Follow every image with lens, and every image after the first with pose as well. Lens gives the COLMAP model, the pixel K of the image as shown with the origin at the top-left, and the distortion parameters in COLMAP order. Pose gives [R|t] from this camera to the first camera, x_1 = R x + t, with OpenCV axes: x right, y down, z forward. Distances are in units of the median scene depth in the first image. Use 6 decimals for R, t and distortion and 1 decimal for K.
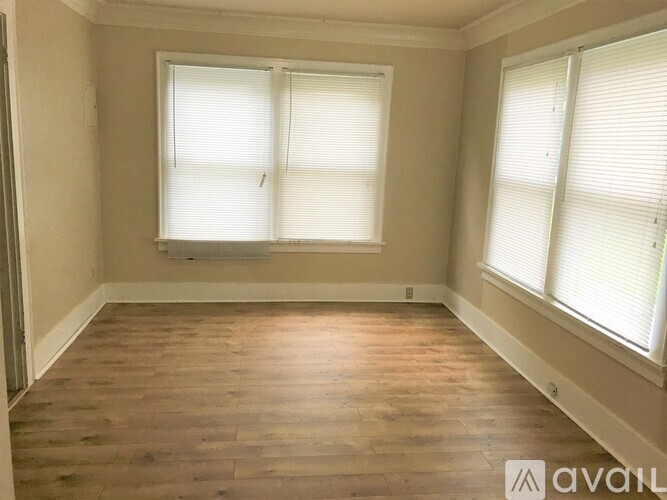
lens RADIAL K [[554.2, 0, 334.1], [0, 554.2, 249.7], [0, 0, 1]] dist [0.010212, 0.003831]
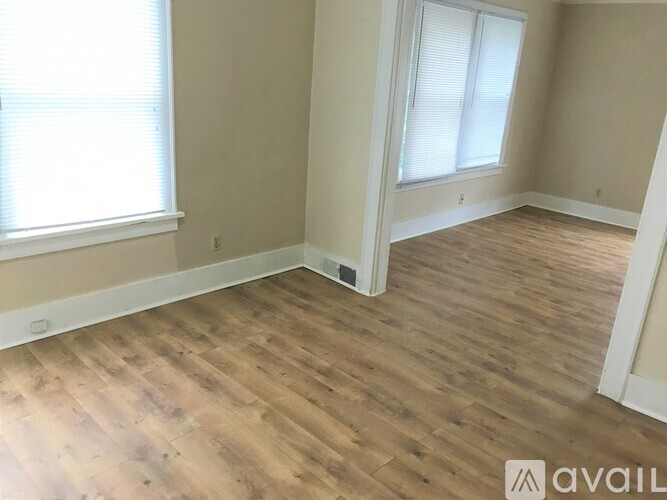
lens RADIAL K [[554.2, 0, 334.7], [0, 554.2, 250.8], [0, 0, 1]] dist [0.010212, 0.003831]
pose [[-0.603041, -0.332345, 0.725181, -0.599182], [0.057060, 0.888779, 0.454770, -0.281499], [-0.795667, 0.315623, -0.517007, 1.284103]]
